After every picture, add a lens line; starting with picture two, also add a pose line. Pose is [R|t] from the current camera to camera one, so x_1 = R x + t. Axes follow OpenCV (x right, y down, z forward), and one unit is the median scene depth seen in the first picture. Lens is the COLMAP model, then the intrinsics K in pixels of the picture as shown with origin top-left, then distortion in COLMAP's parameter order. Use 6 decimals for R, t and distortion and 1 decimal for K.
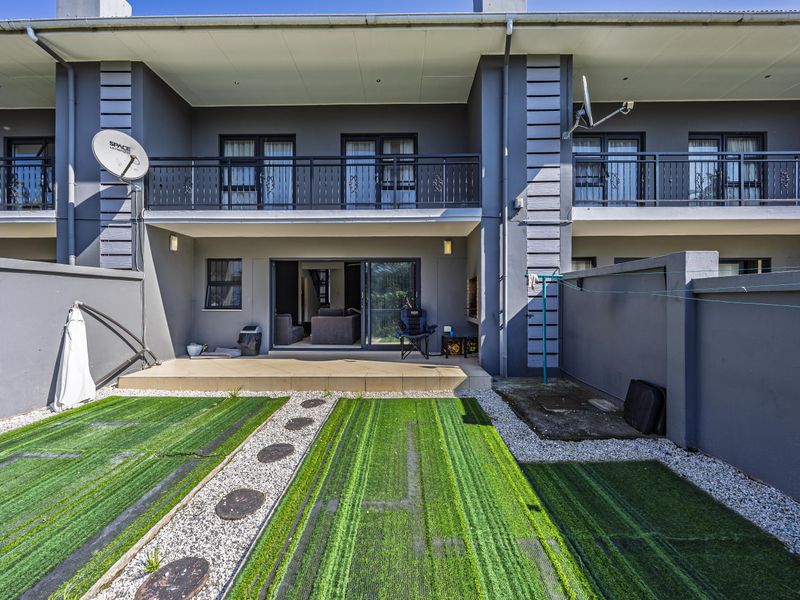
lens RADIAL K [[339.8, 0, 399.6], [0, 339.8, 302.3], [0, 0, 1]] dist [-0.001096, -0.000636]
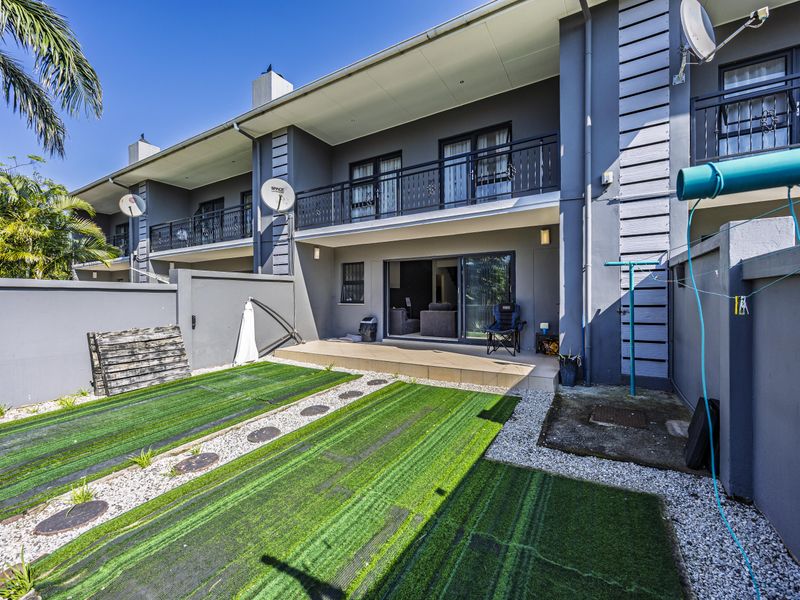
lens RADIAL K [[338.9, 0, 400.0], [0, 338.9, 300.0], [0, 0, 1]] dist [-0.002305, -0.000176]
pose [[0.865623, -0.000395, -0.500696, 0.323502], [0.002798, 0.999988, 0.004049, 0.005040], [0.500688, -0.004906, 0.865614, 0.016583]]
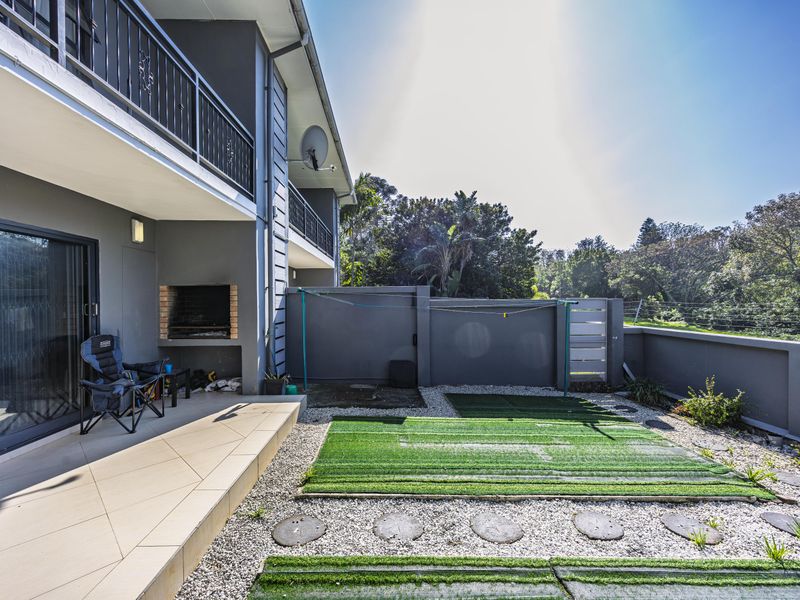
lens RADIAL K [[338.9, 0, 400.0], [0, 338.9, 300.0], [0, 0, 1]] dist [-0.002305, -0.000176]
pose [[-0.048612, 0.003179, 0.998813, -0.615164], [0.008474, 0.999960, -0.002770, -0.038076], [-0.998782, 0.008329, -0.048637, 0.689508]]
